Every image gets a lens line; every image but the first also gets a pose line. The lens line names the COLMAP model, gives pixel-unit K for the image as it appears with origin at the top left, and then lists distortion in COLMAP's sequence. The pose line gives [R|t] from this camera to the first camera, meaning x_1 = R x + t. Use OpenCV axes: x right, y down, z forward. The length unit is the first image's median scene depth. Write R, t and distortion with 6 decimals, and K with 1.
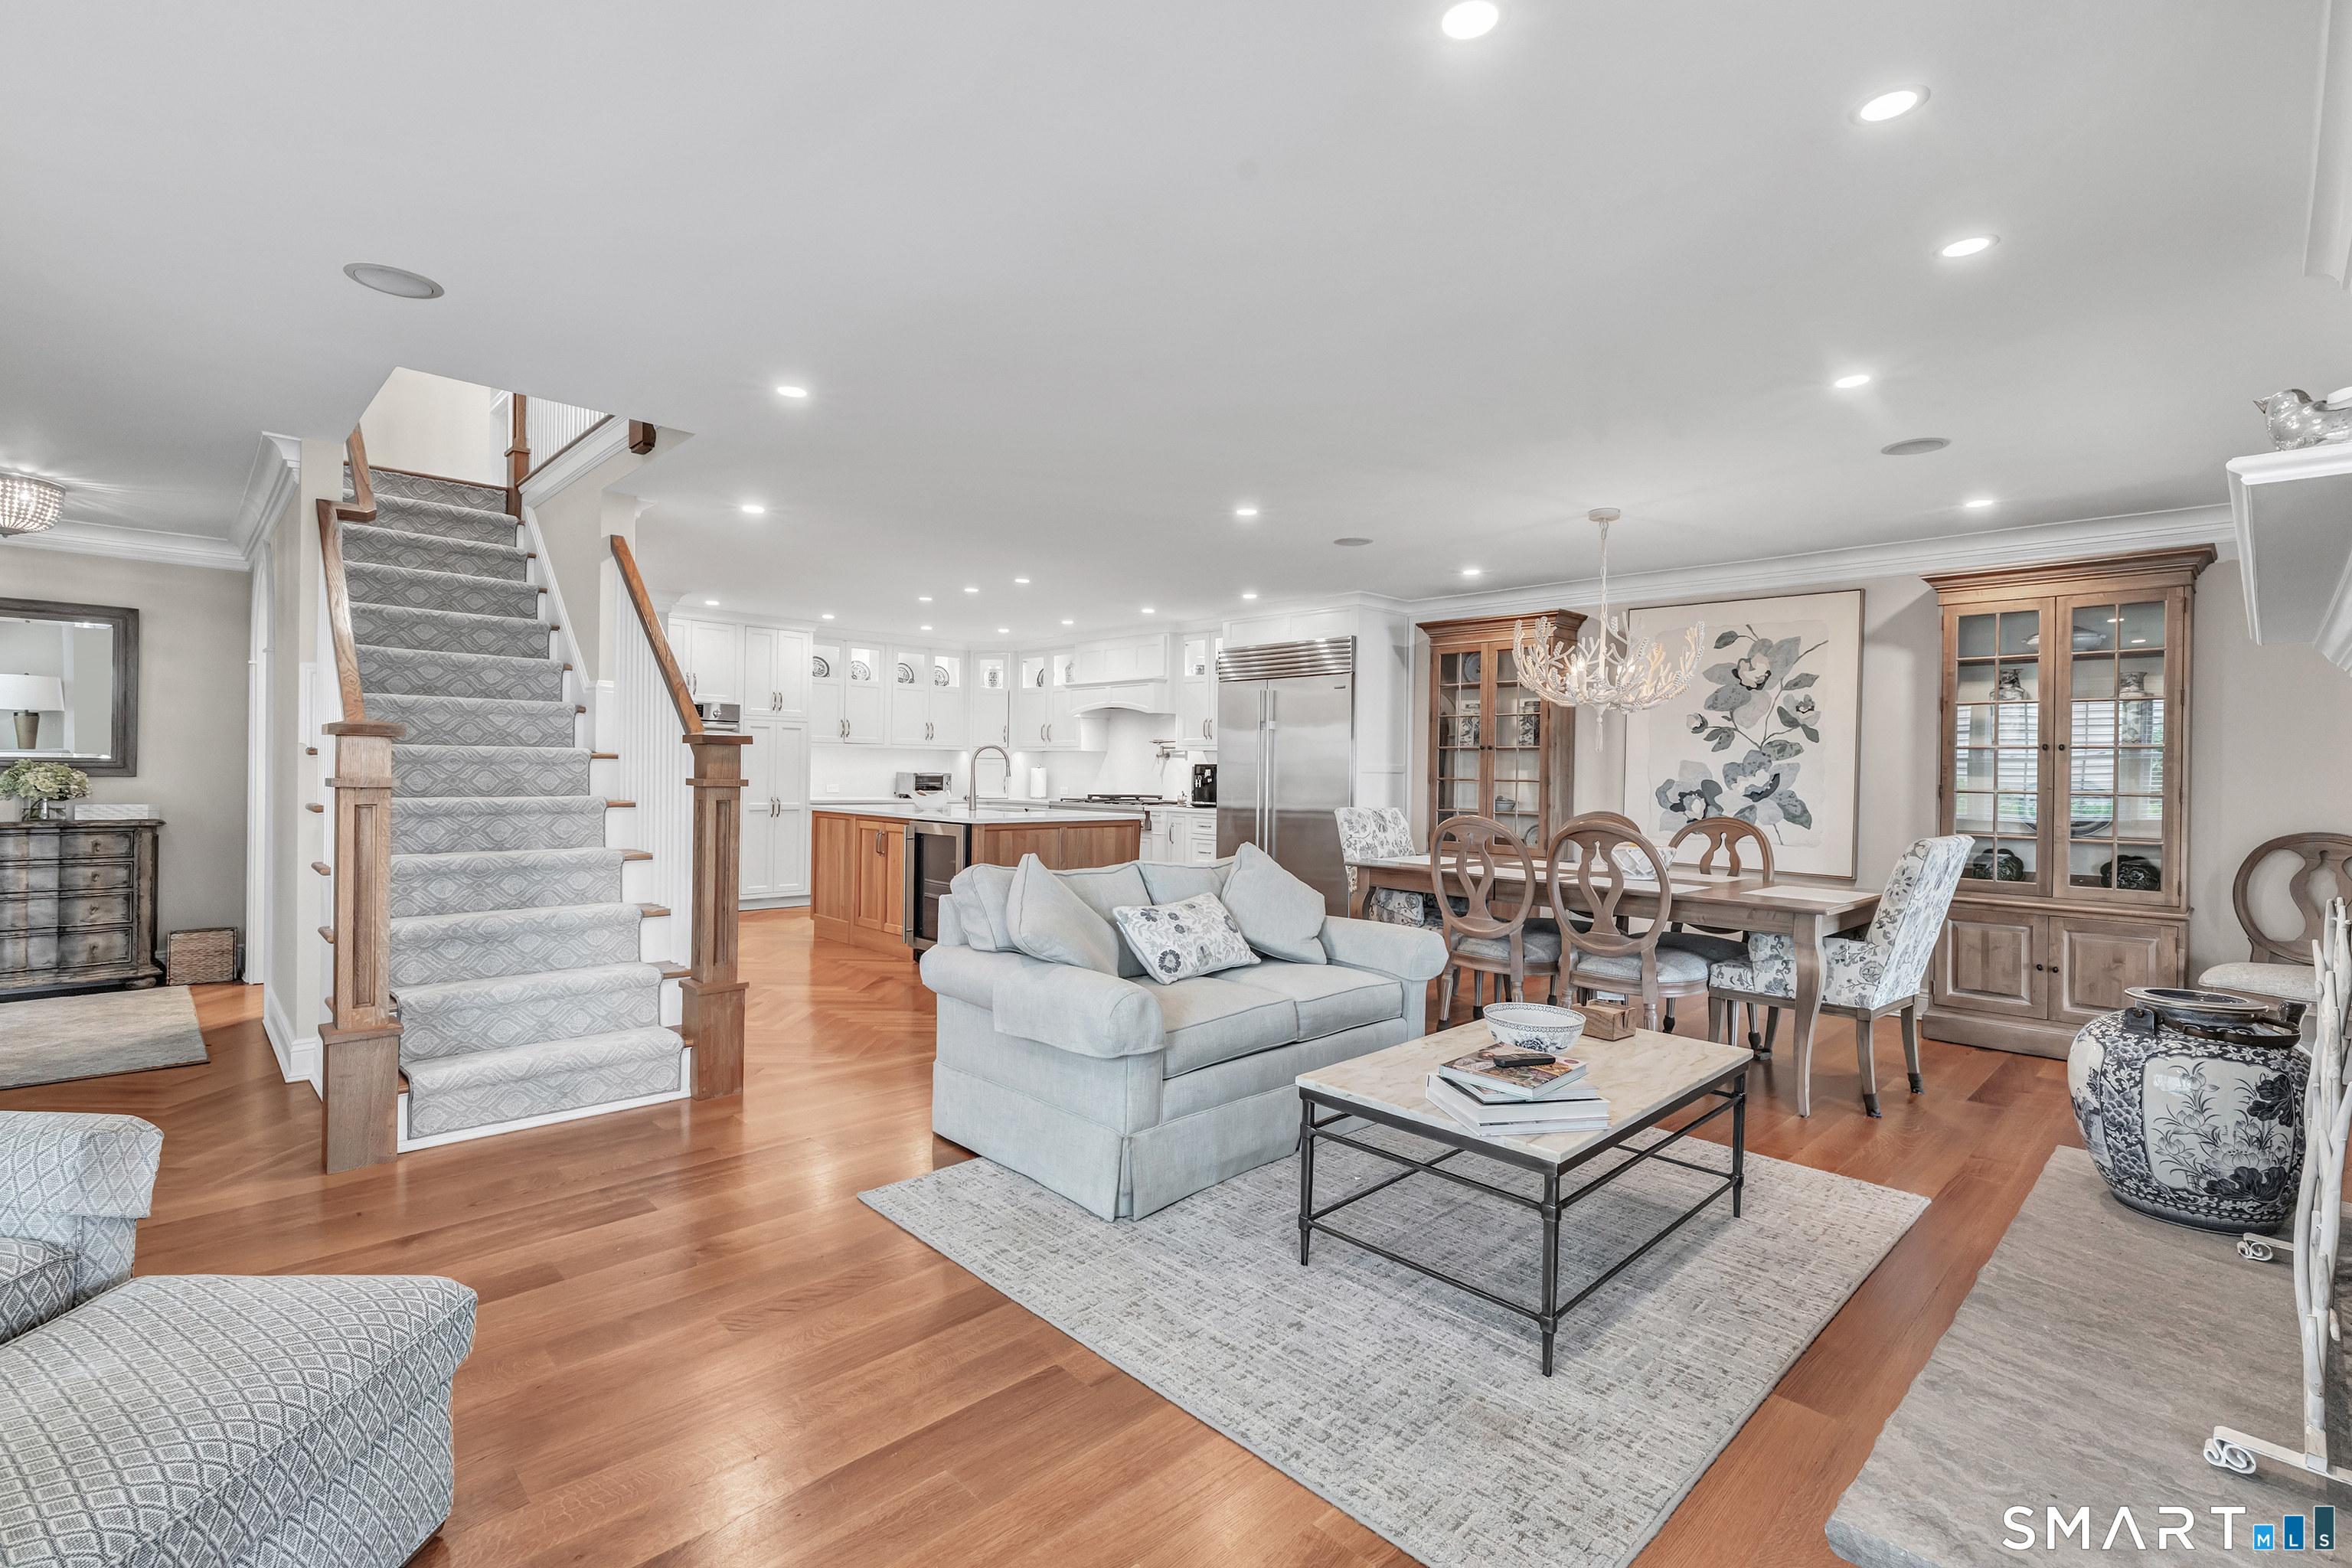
lens RADIAL K [[1070.9, 0, 1197.5], [0, 1070.9, 774.5], [0, 0, 1]] dist [0.002675, 0.000641]
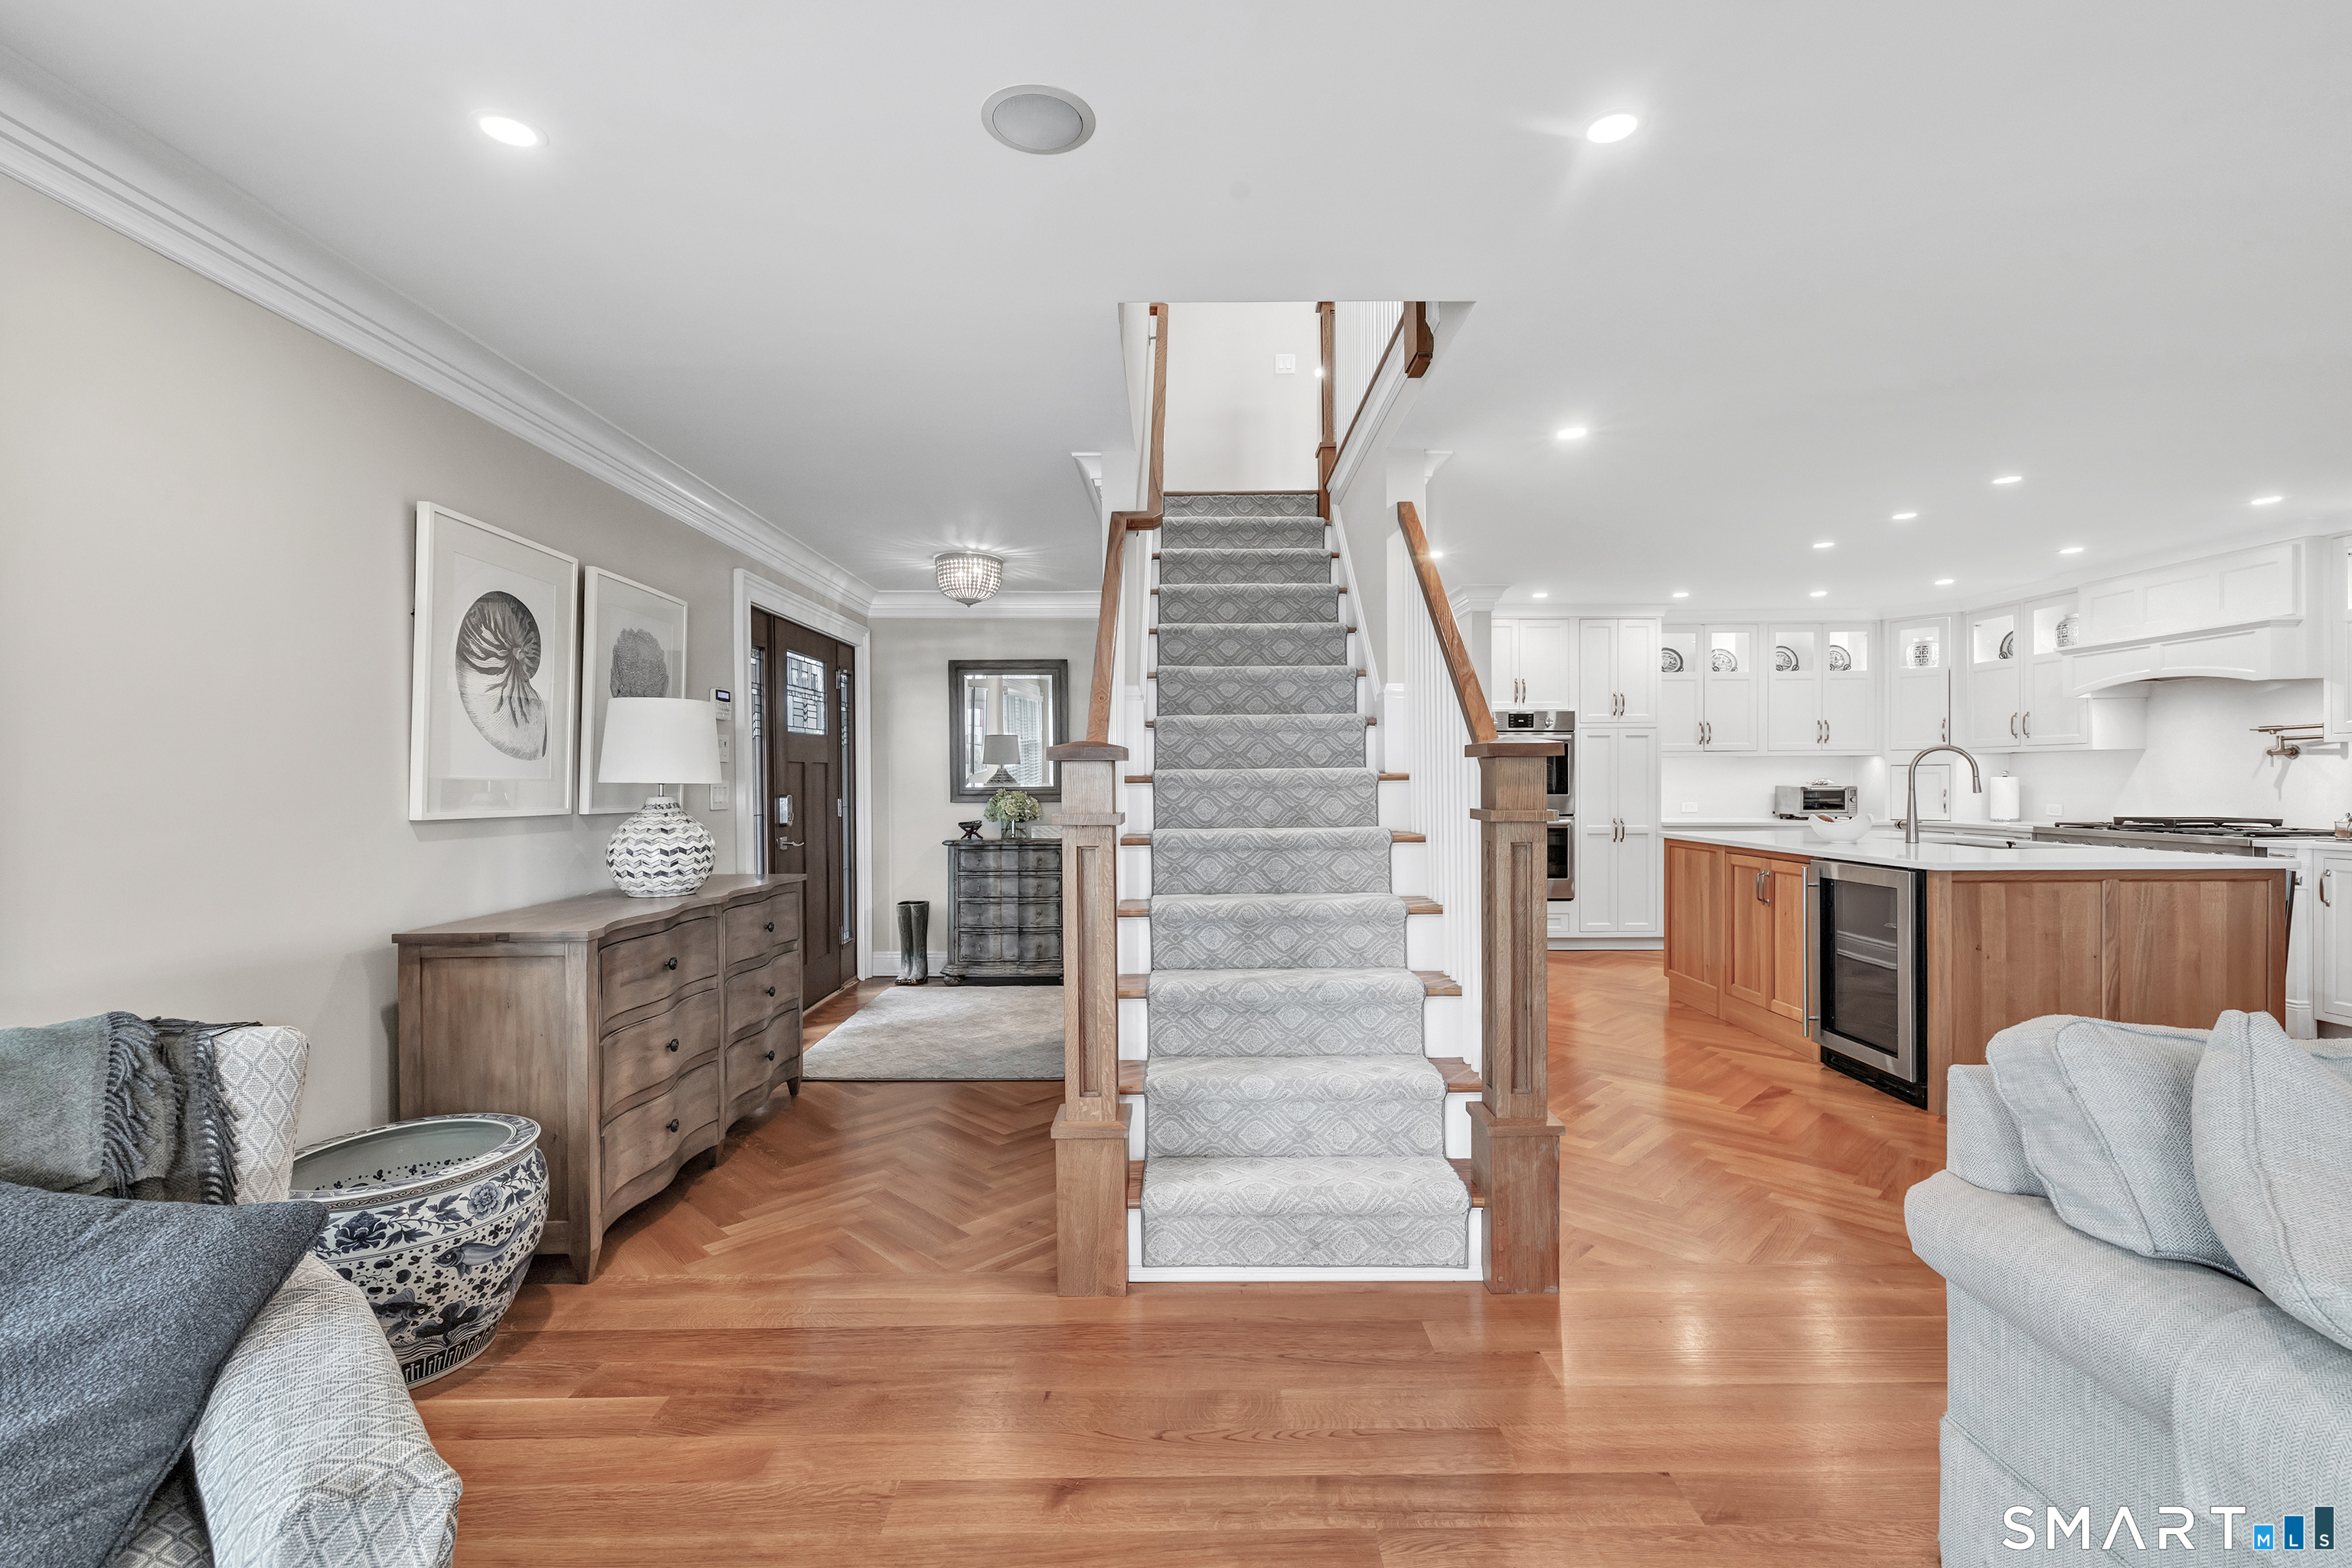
lens RADIAL K [[1041.3, 0, 1176.0], [0, 1041.3, 784.0], [0, 0, 1]] dist [0.001207, 0.000394]
pose [[0.708023, -0.015790, -0.706013, -0.106949], [0.013936, 0.999868, -0.008387, -0.006921], [0.706052, -0.003901, 0.708149, 0.301629]]
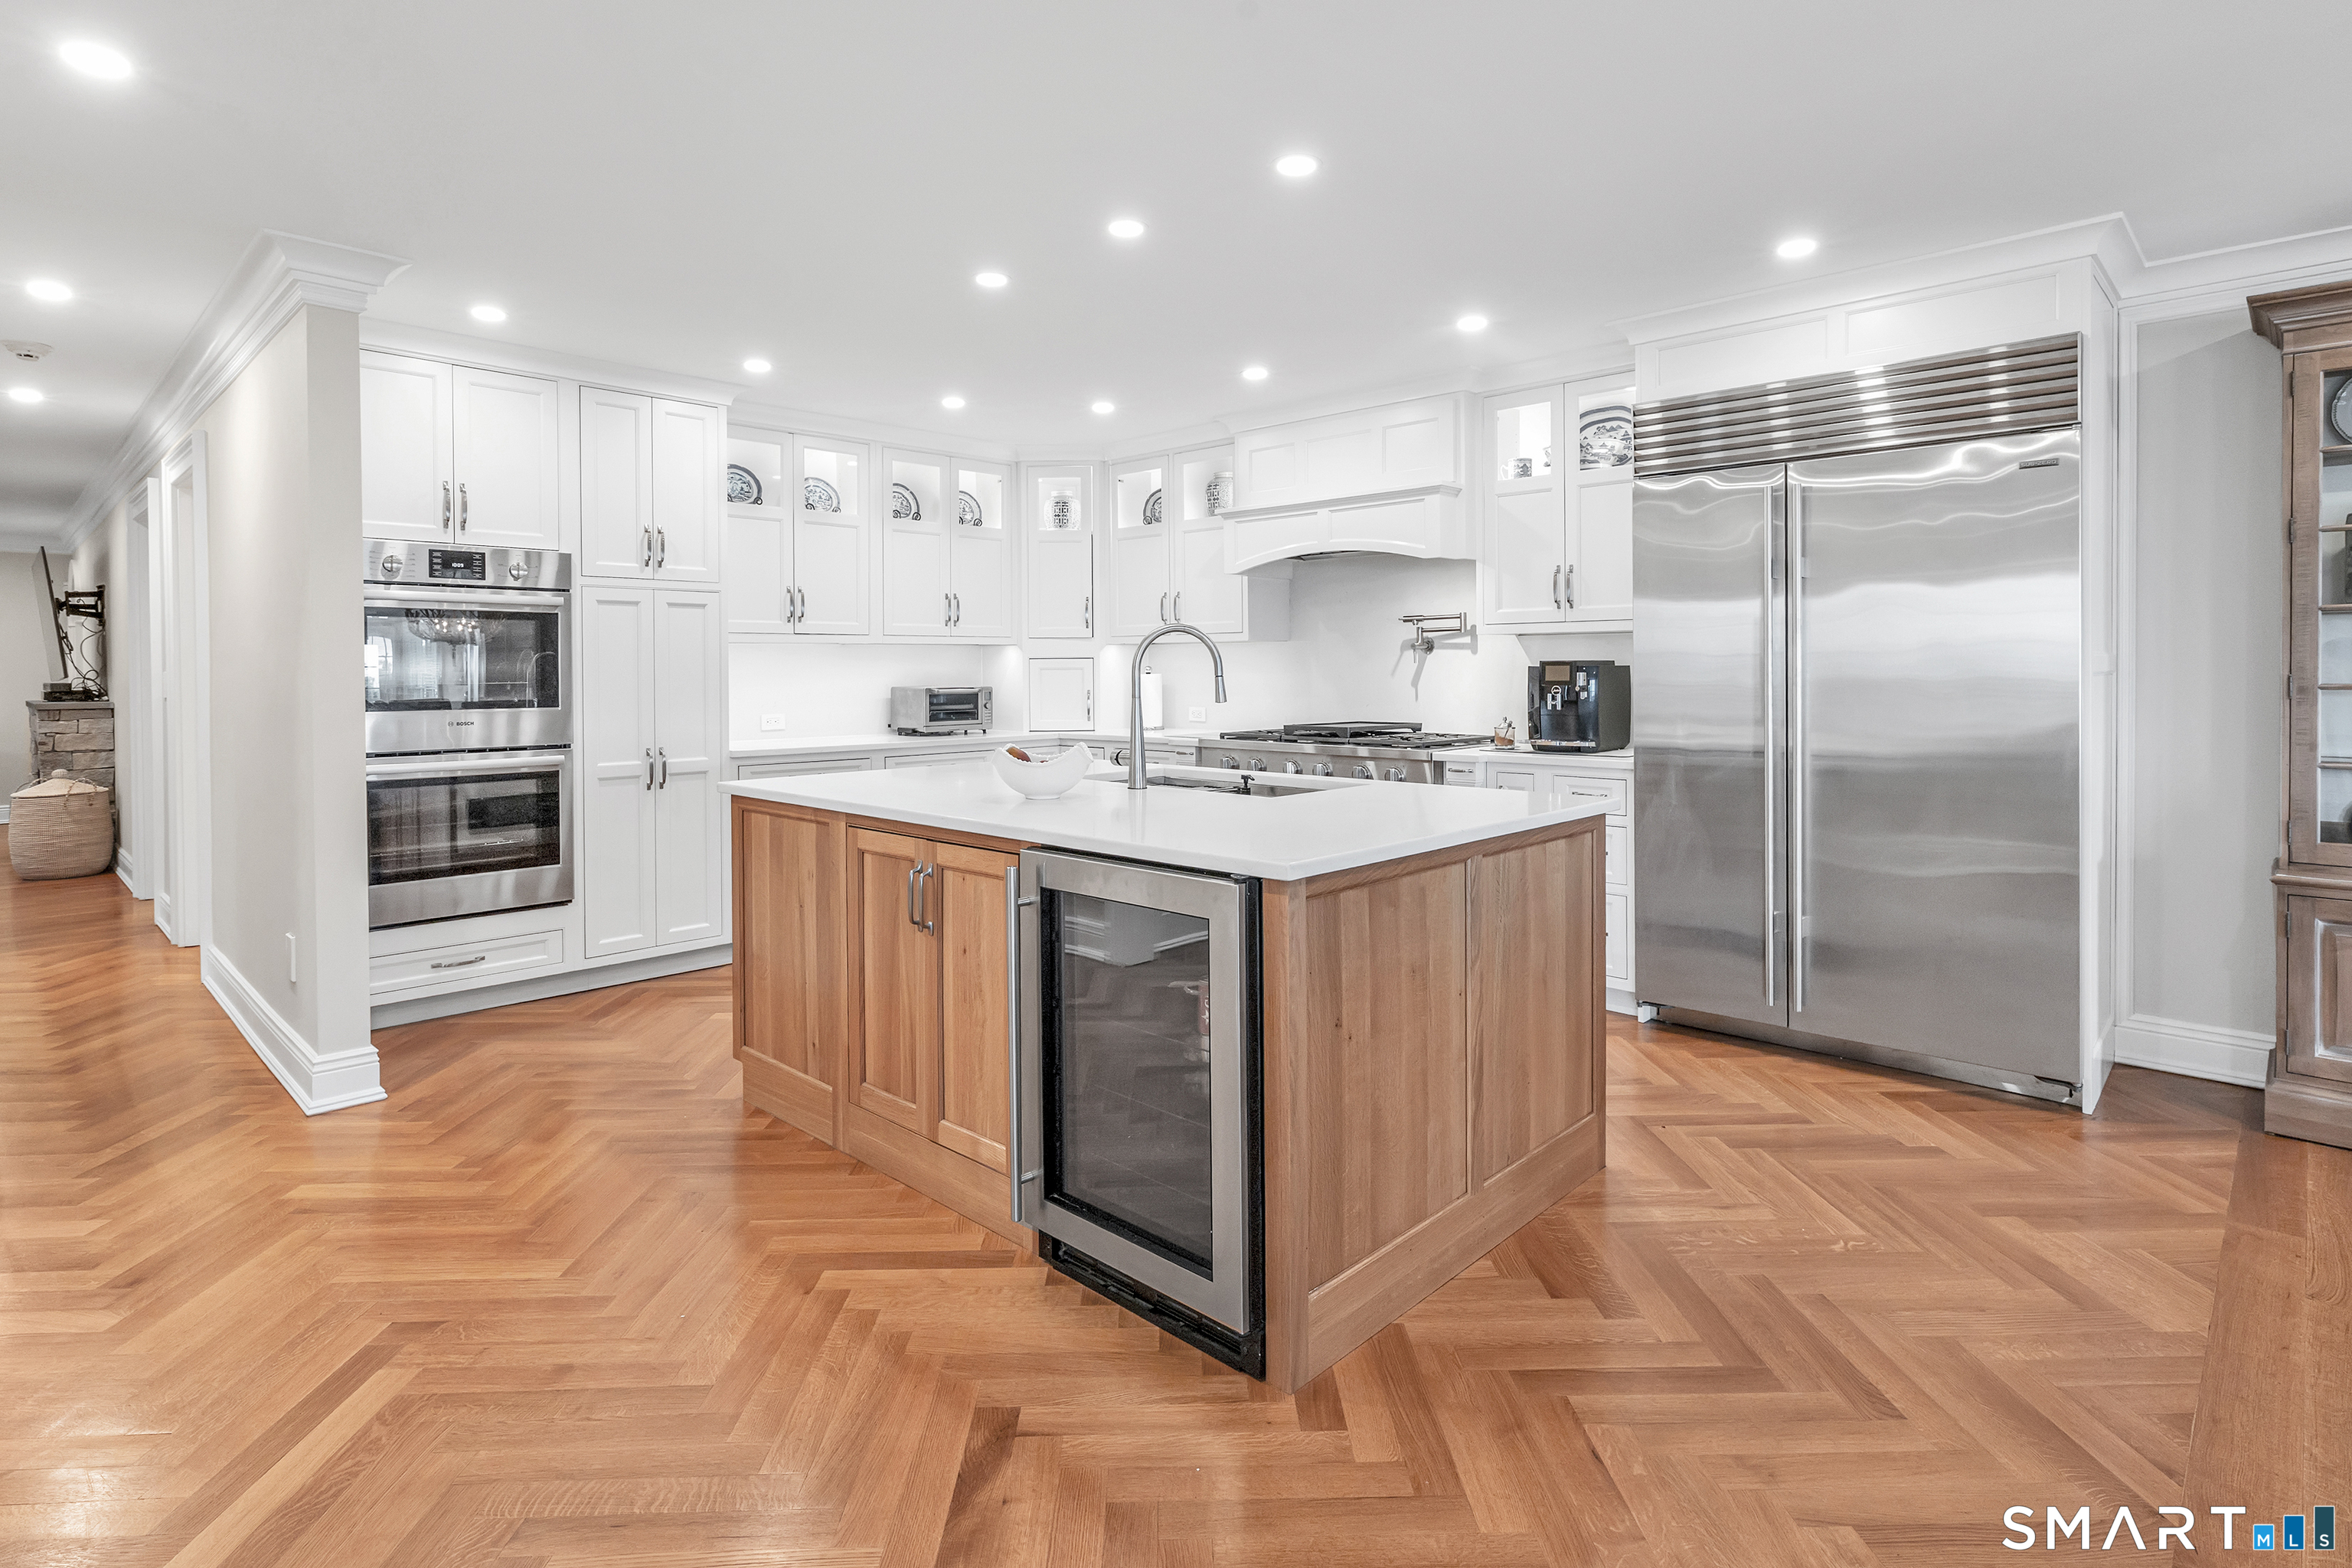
lens RADIAL K [[1171.6, 0, 1192.5], [0, 1171.6, 683.4], [0, 0, 1]] dist [-0.000172, 0.000143]
pose [[0.999510, -0.021128, 0.023093, -0.284219], [0.020896, 0.999729, 0.010269, -0.014027], [-0.023303, -0.009781, 0.999681, 0.809152]]
